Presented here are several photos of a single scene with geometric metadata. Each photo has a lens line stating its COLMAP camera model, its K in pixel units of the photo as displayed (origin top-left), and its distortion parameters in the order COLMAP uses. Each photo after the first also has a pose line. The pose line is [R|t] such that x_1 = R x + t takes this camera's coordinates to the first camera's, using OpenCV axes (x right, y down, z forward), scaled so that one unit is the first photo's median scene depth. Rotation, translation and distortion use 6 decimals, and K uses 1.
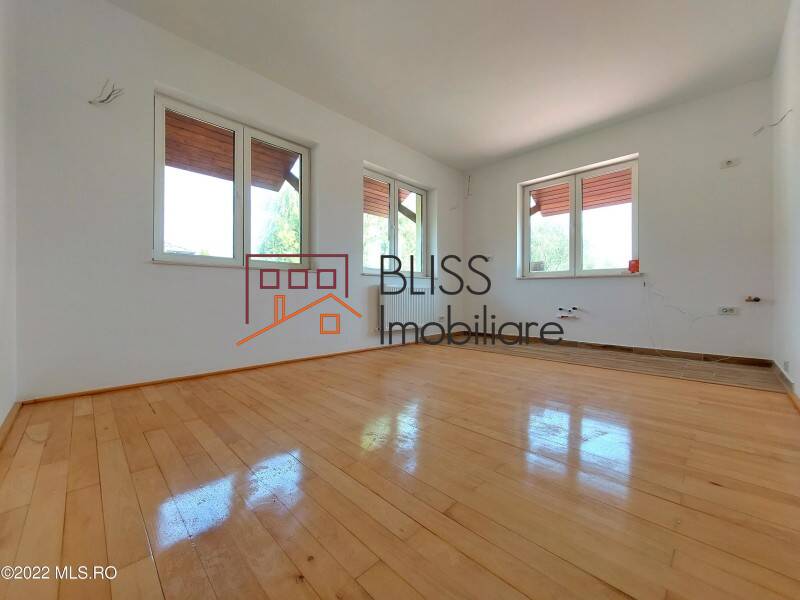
lens RADIAL K [[318.1, 0, 398.6], [0, 318.1, 295.3], [0, 0, 1]] dist [0.000798, -0.000058]
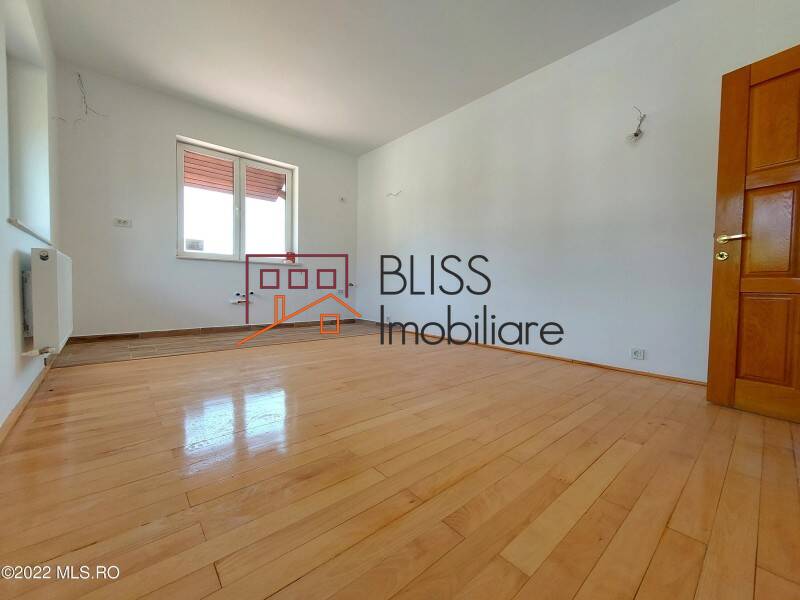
lens RADIAL K [[318.1, 0, 398.6], [0, 318.1, 295.3], [0, 0, 1]] dist [0.000798, -0.000058]
pose [[0.073485, -0.036487, 0.996629, -0.405068], [-0.019328, 0.999091, 0.038002, 0.000865], [-0.997109, -0.022056, 0.072713, 0.422882]]
